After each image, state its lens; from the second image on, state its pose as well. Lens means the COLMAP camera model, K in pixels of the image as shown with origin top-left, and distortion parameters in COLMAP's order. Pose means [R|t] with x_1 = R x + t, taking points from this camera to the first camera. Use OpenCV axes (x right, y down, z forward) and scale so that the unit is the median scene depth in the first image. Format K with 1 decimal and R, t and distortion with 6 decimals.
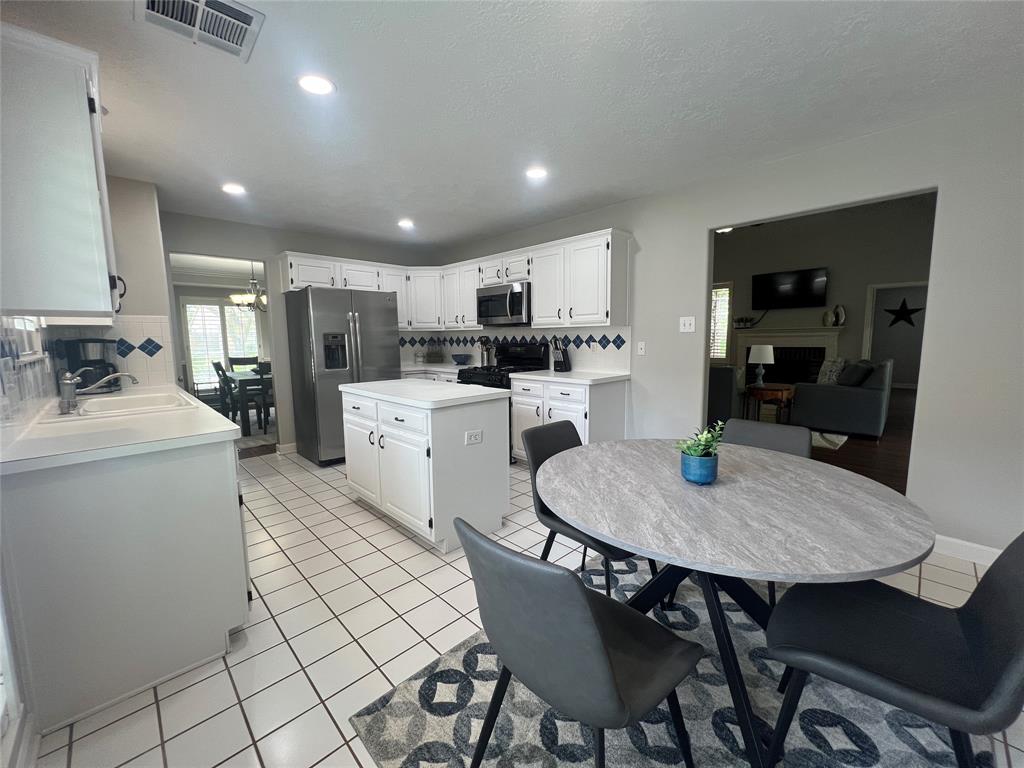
lens RADIAL K [[412.2, 0, 512.2], [0, 412.2, 384.8], [0, 0, 1]] dist [0.002165, 0.000141]
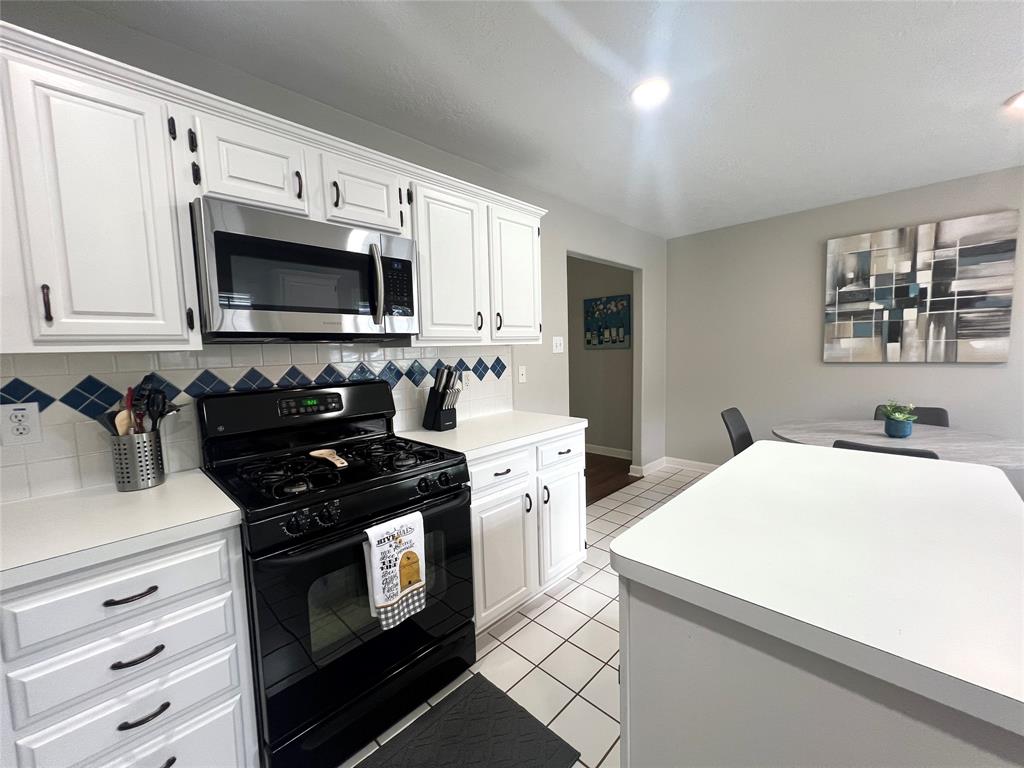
lens RADIAL K [[412.2, 0, 517.1], [0, 412.2, 378.3], [0, 0, 1]] dist [0.002165, 0.000141]
pose [[-0.036324, -0.052093, 0.997981, -0.403371], [0.153298, 0.986530, 0.057075, -0.110733], [-0.987512, 0.155061, -0.027849, 0.901840]]
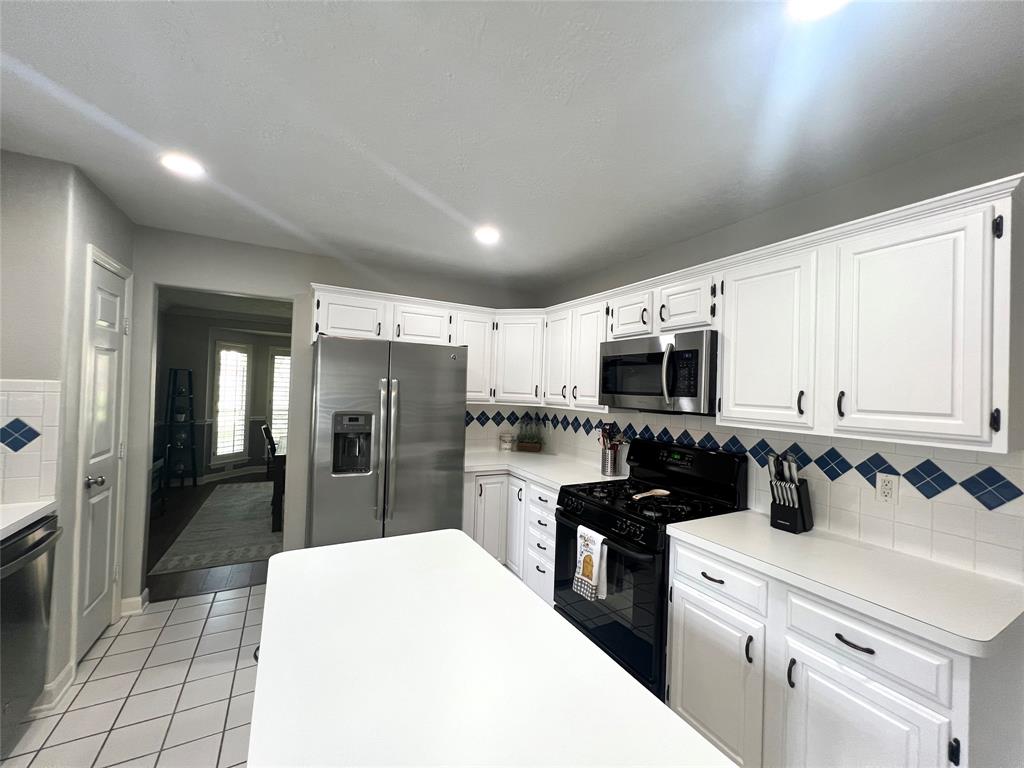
lens RADIAL K [[412.2, 0, 513.4], [0, 412.2, 382.6], [0, 0, 1]] dist [0.002165, 0.000141]
pose [[0.962915, 0.040231, -0.266787, -0.053334], [-0.075643, 0.989418, -0.123816, -0.108872], [0.258982, 0.139404, 0.955769, 0.474743]]
